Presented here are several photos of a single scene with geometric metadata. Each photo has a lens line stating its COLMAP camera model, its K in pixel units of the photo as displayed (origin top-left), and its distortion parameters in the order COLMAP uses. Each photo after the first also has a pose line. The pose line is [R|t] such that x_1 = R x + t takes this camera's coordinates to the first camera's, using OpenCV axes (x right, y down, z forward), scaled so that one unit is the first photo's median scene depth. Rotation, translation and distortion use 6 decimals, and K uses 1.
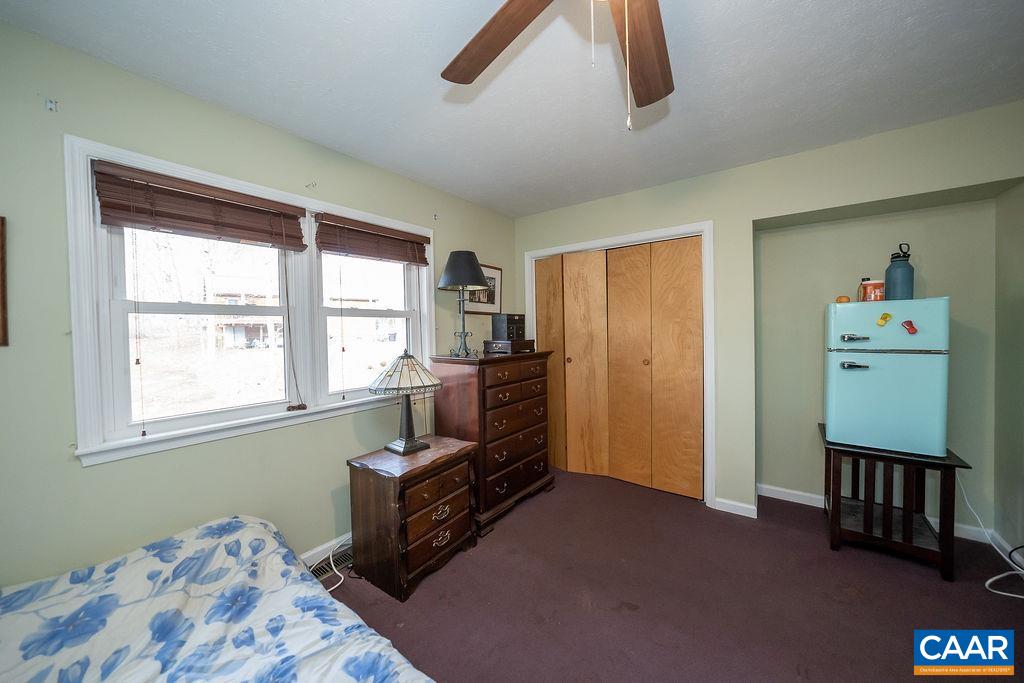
lens RADIAL K [[358.2, 0, 510.6], [0, 358.2, 336.9], [0, 0, 1]] dist [-0.032525, 0.006487]
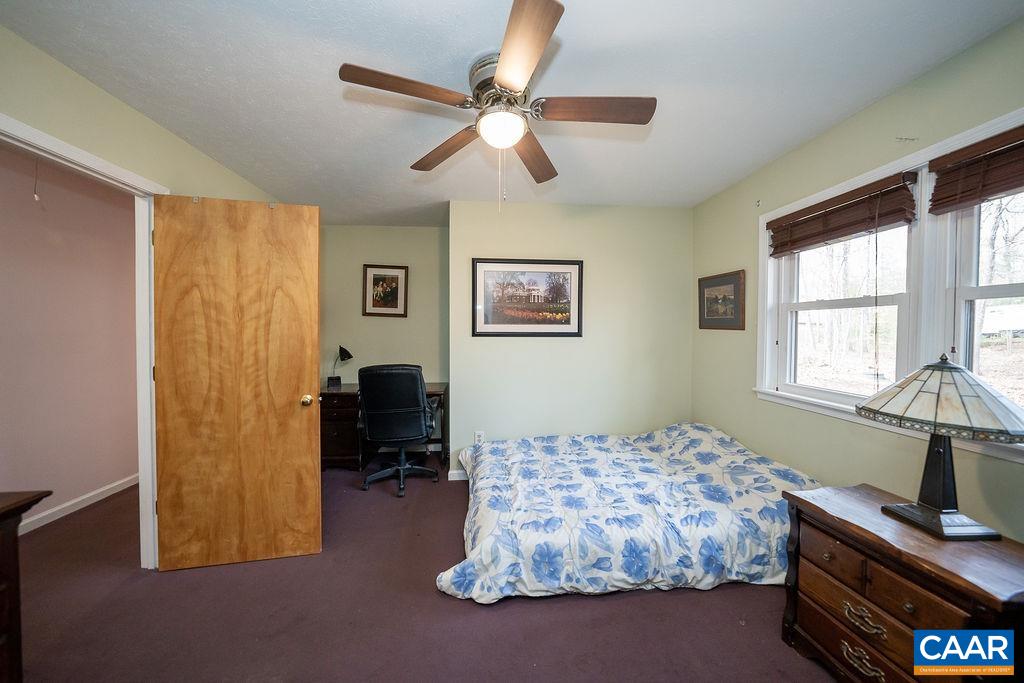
lens RADIAL K [[358.2, 0, 510.6], [0, 358.2, 336.9], [0, 0, 1]] dist [-0.032525, 0.006487]
pose [[-0.748887, 0.031886, -0.661930, 0.771916], [0.001481, 0.998920, 0.046445, -0.026151], [0.662696, 0.033802, -0.748126, 1.236454]]
